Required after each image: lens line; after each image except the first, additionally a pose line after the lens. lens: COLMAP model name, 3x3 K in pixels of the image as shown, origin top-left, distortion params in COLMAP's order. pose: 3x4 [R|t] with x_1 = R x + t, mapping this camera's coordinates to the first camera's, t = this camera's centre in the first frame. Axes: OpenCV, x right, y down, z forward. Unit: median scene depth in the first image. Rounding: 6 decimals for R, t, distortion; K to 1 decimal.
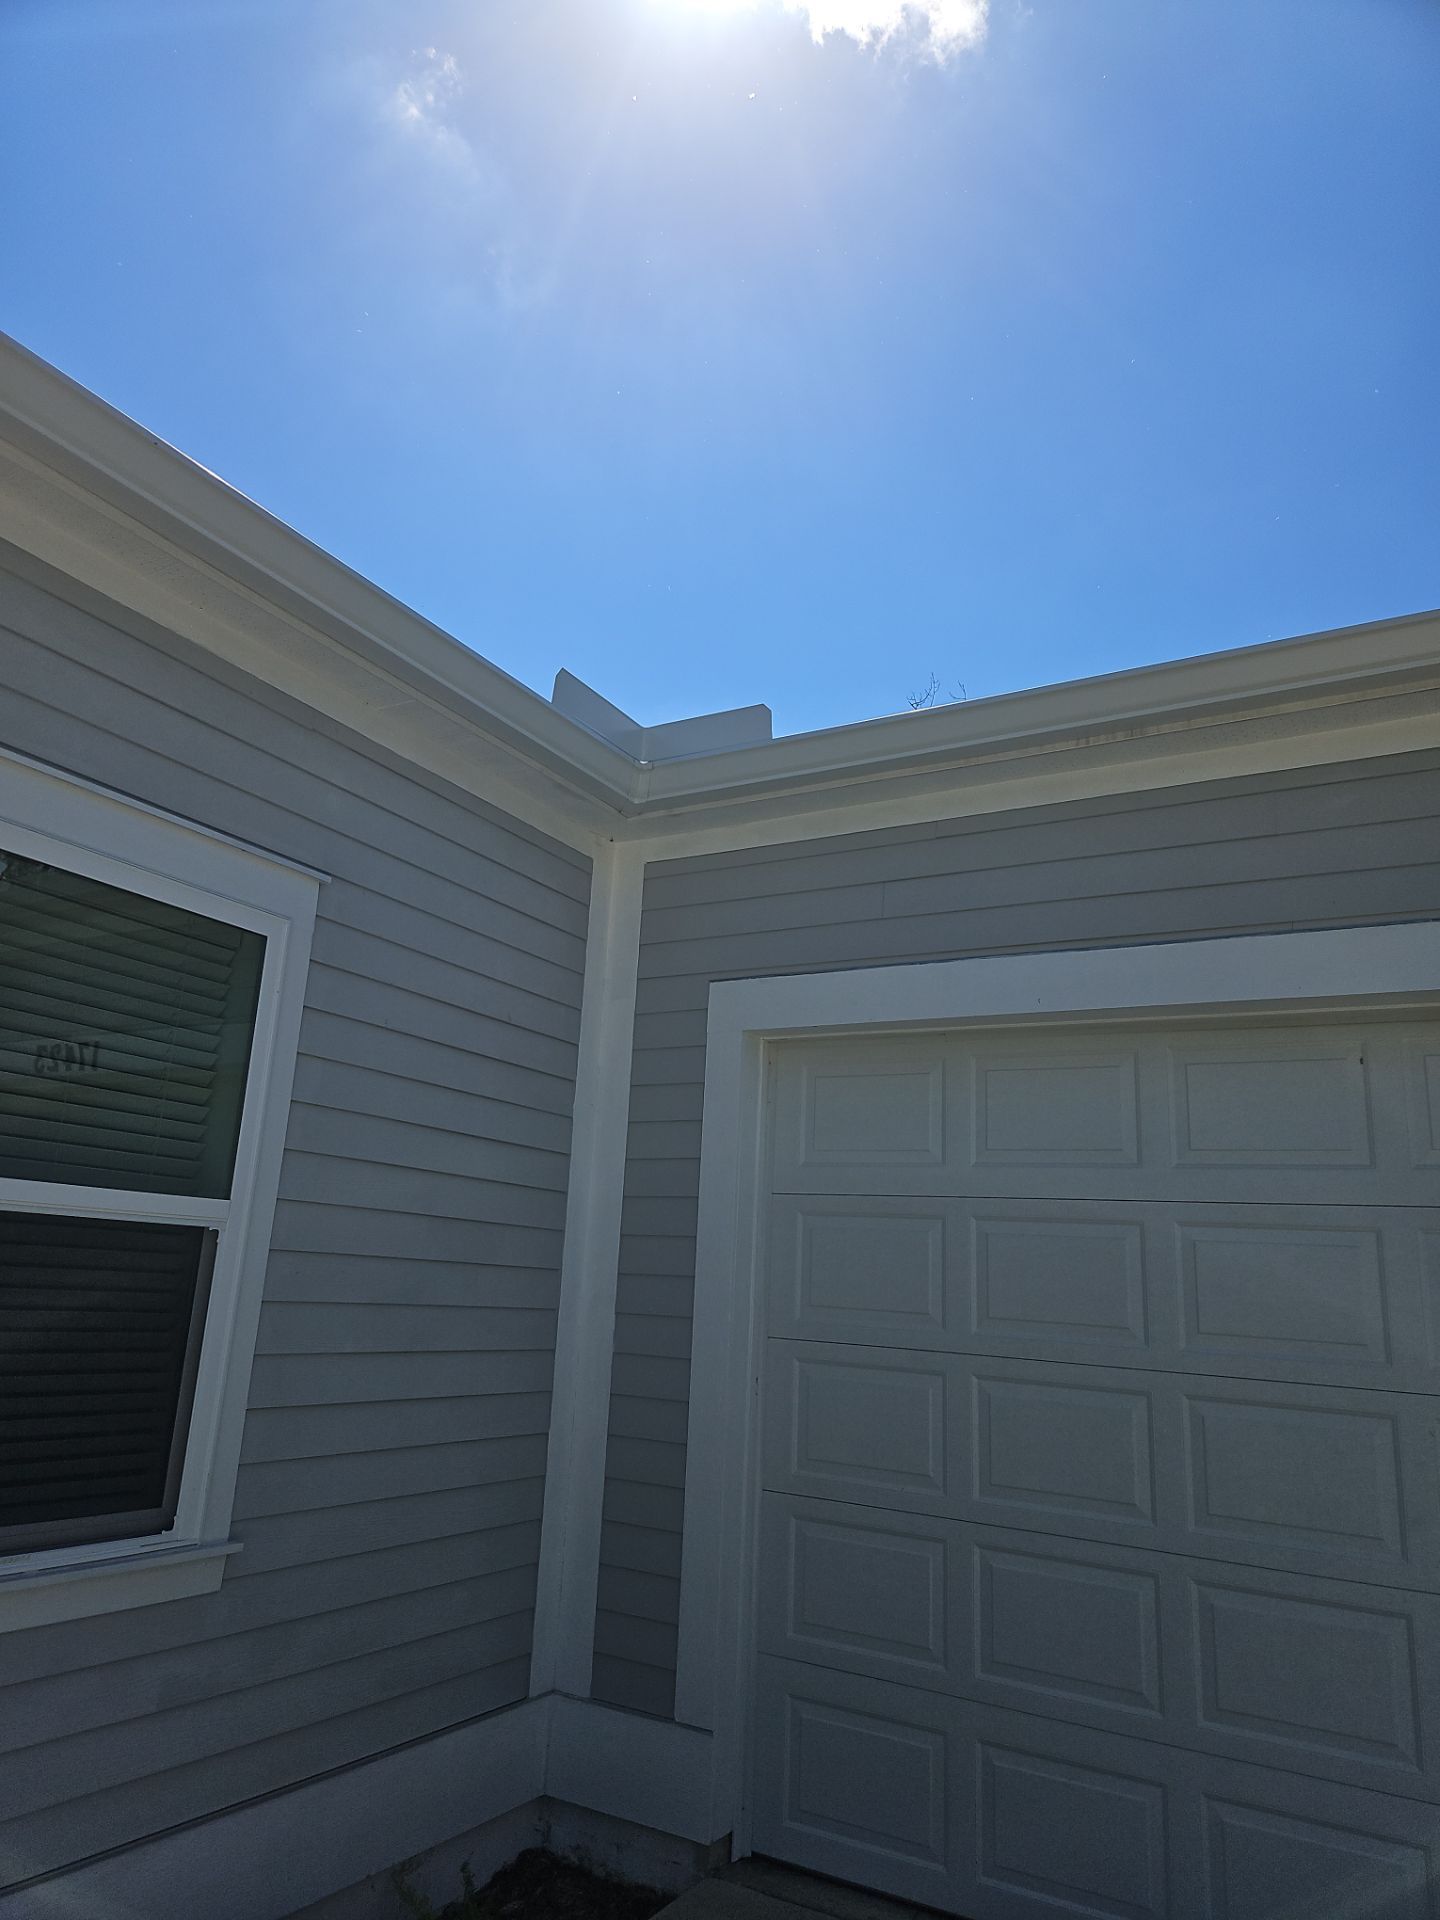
lens RADIAL K [[1263.0, 0, 715.3], [0, 1263.0, 959.9], [0, 0, 1]] dist [0.017589, 0.000155]
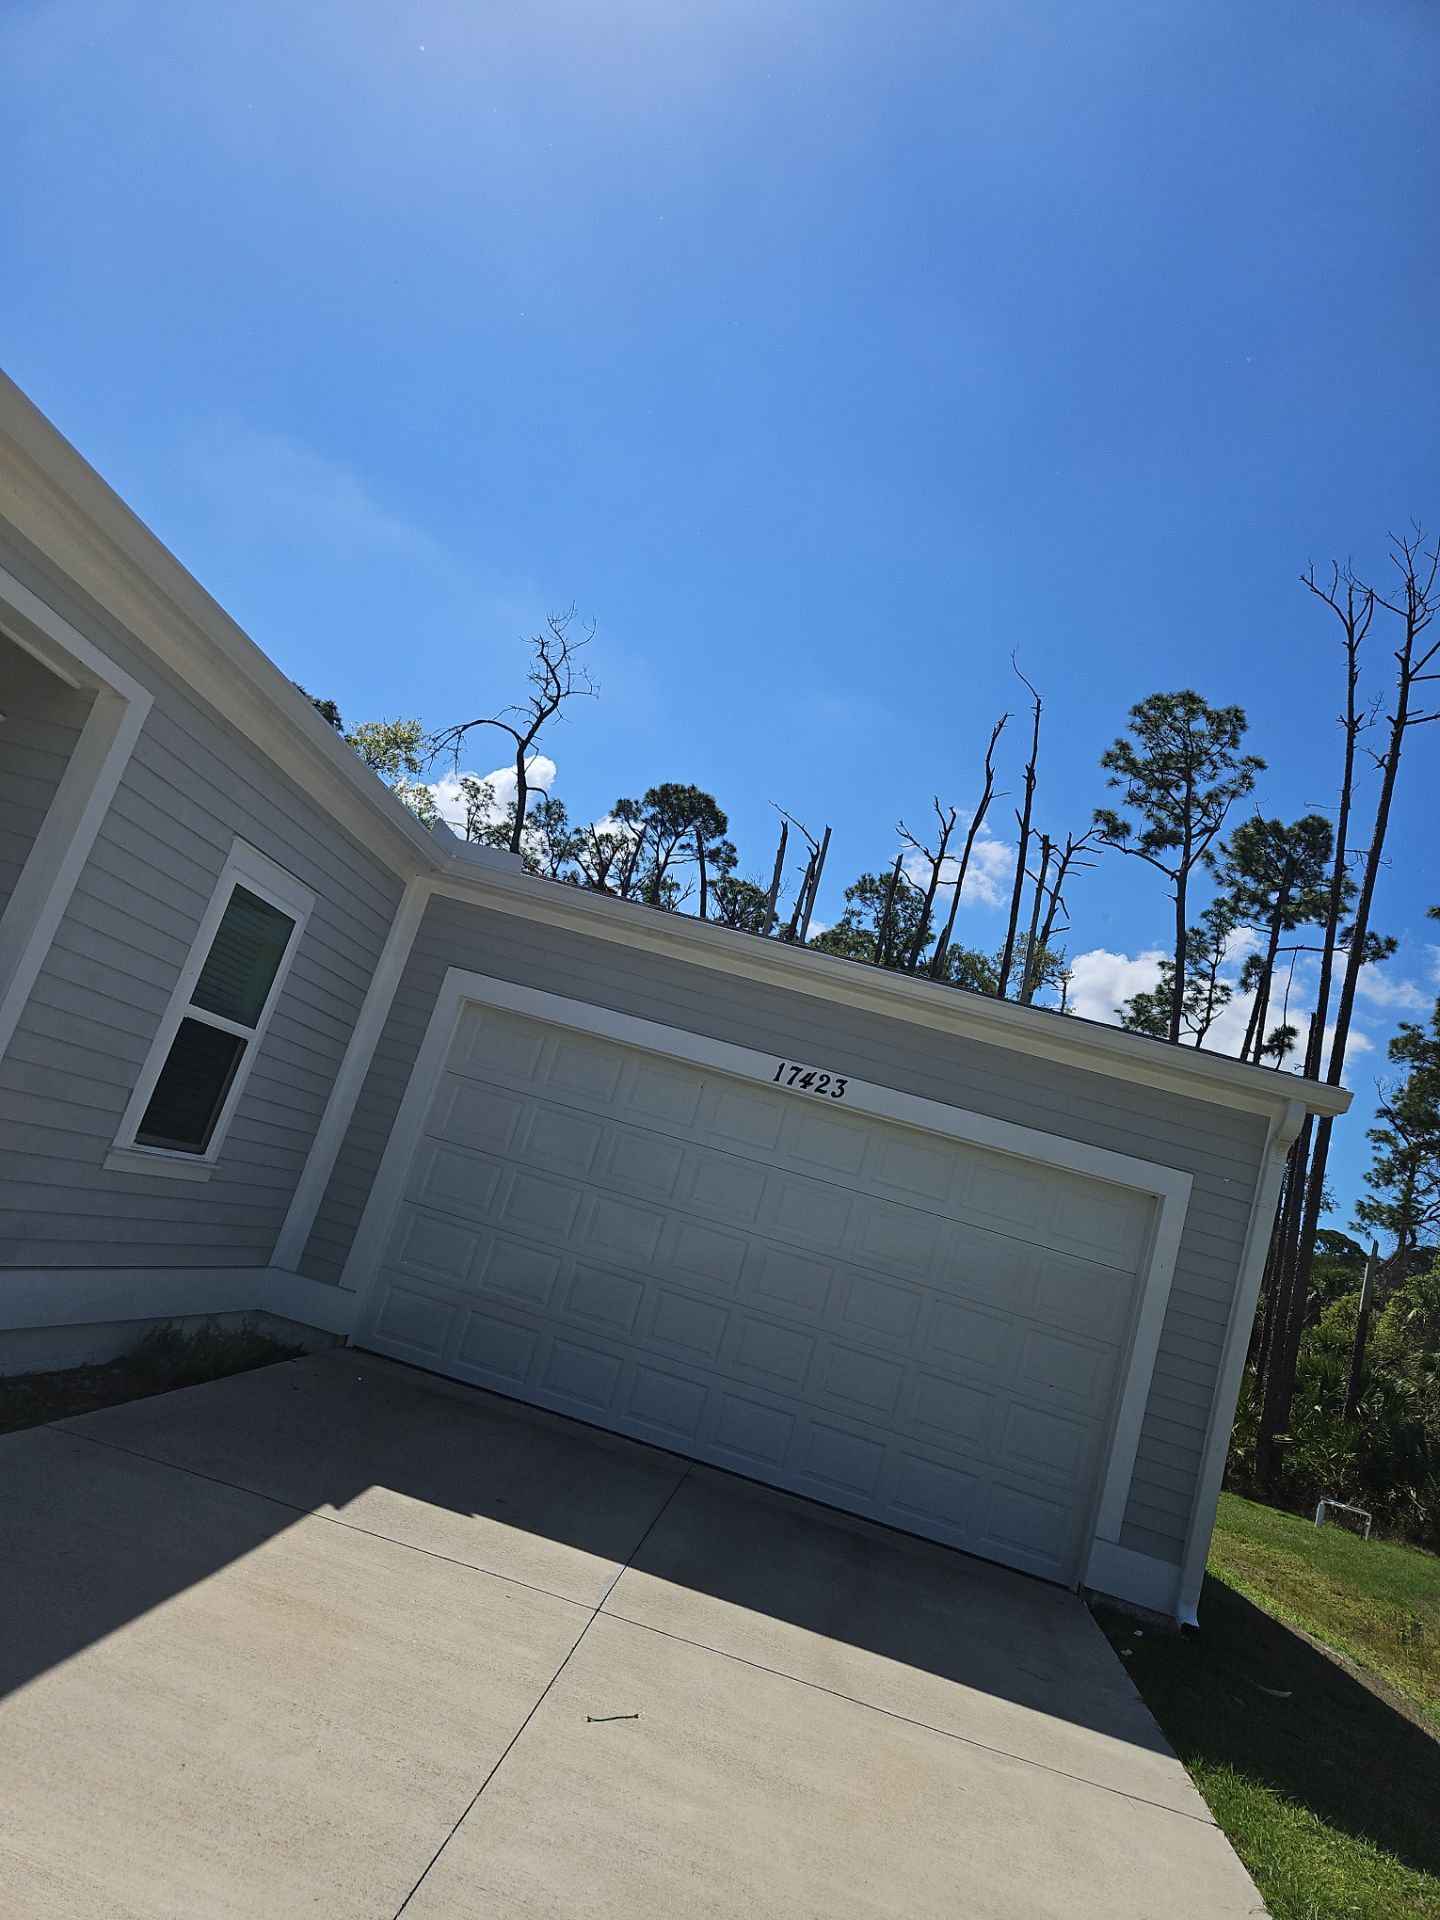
lens RADIAL K [[1274.8, 0, 707.8], [0, 1274.8, 923.8], [0, 0, 1]] dist [0.098059, -0.102219]
pose [[0.881657, 0.298476, 0.365504, -0.521434], [-0.334594, 0.941588, 0.038183, -0.335685], [-0.332758, -0.155960, 0.930026, -1.344635]]
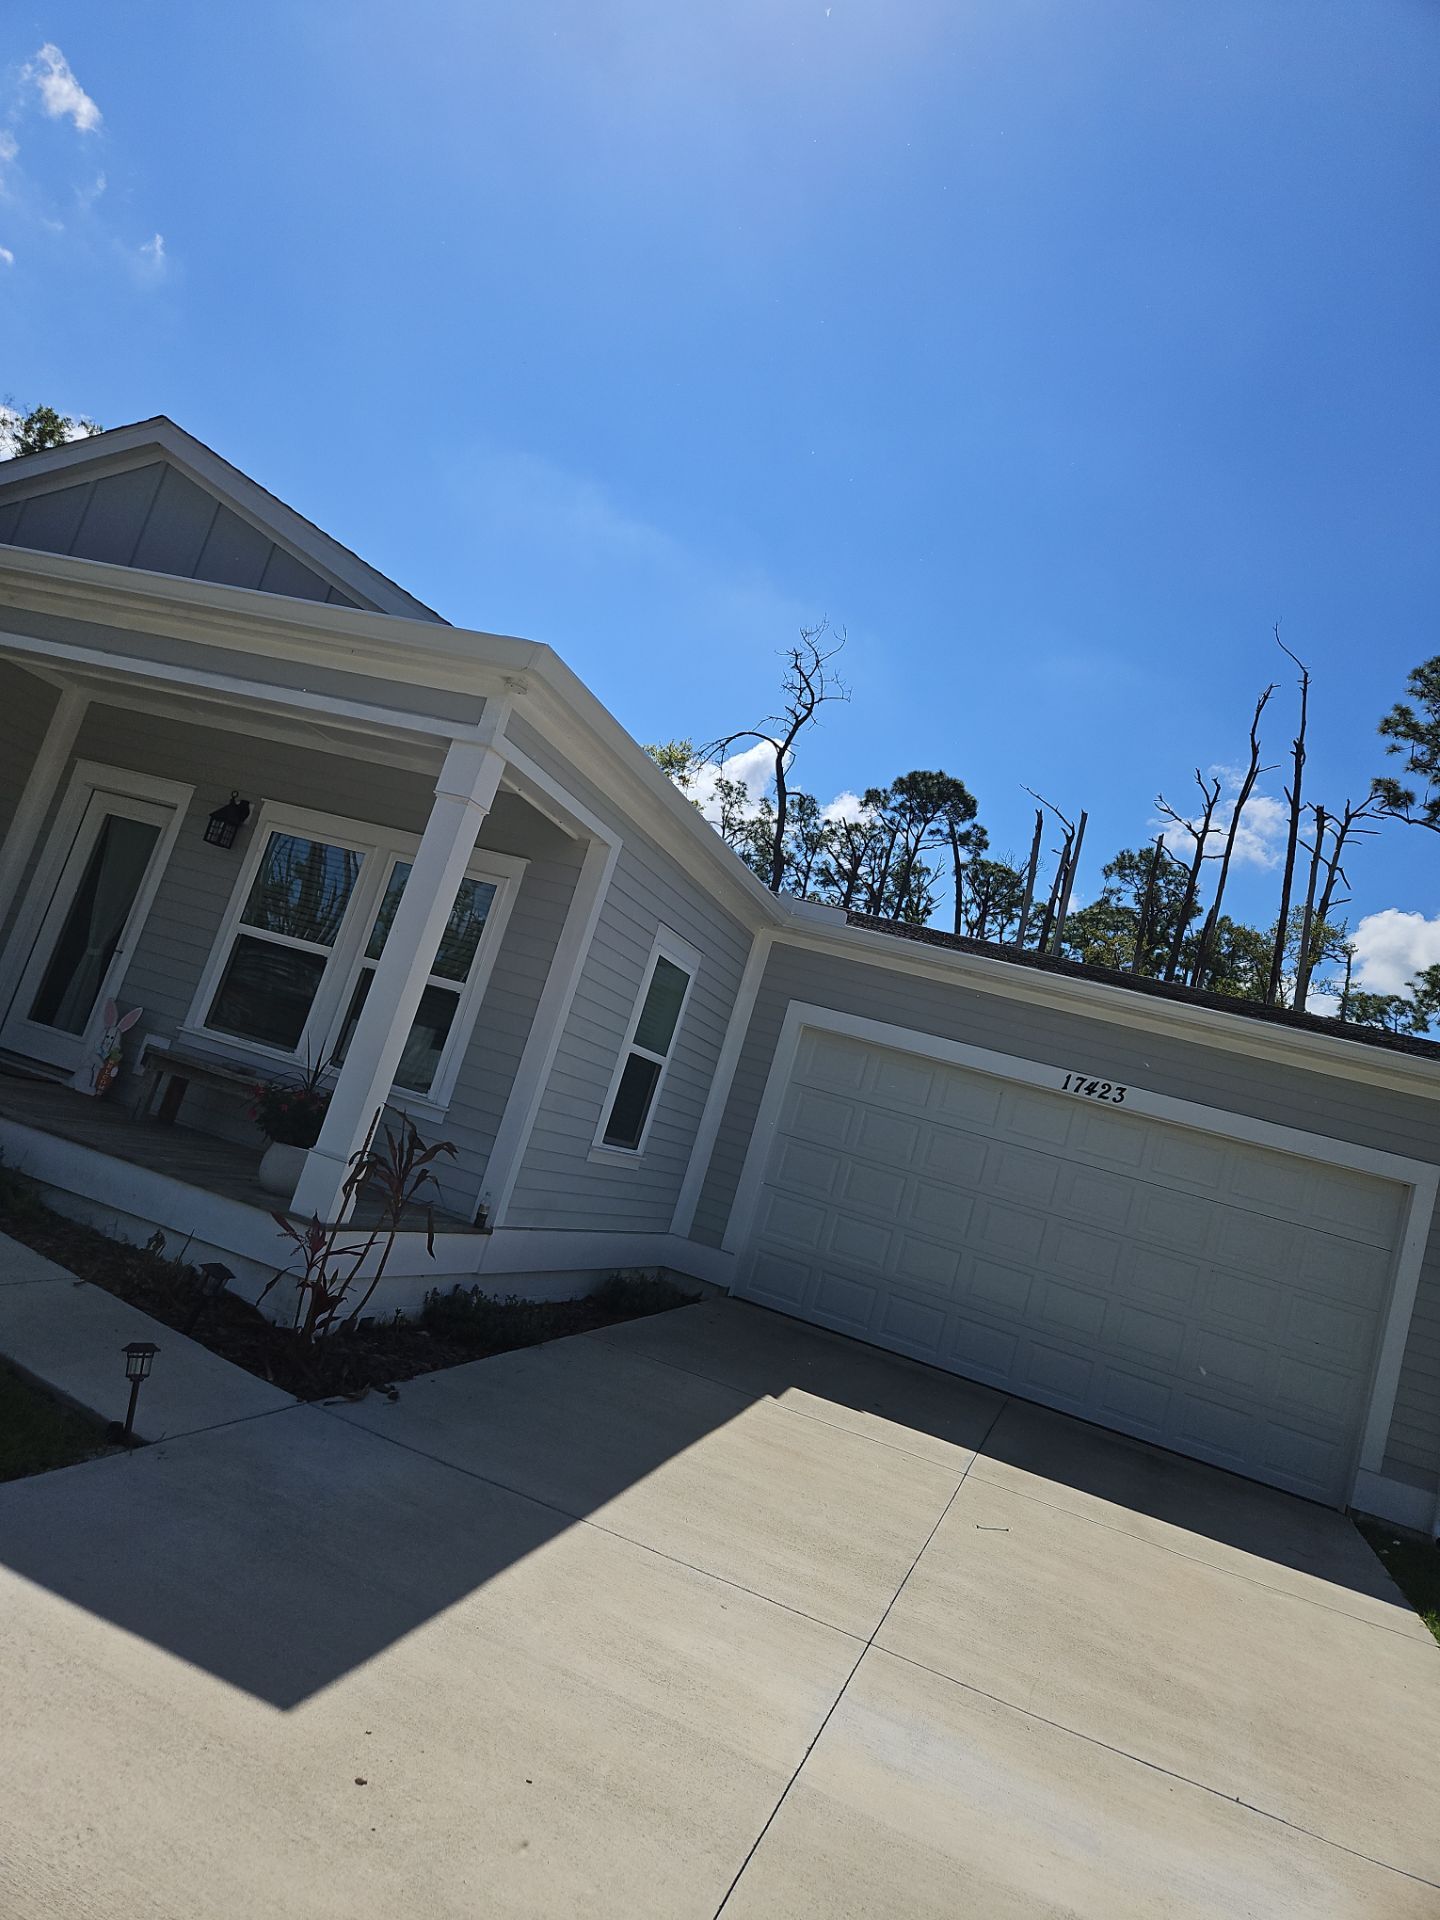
lens RADIAL K [[1274.8, 0, 707.8], [0, 1274.8, 923.8], [0, 0, 1]] dist [0.098059, -0.102219]
pose [[0.946049, 0.258169, 0.195804, -0.906561], [-0.283208, 0.952429, 0.112568, -0.475680], [-0.157428, -0.161948, 0.974161, -1.904325]]
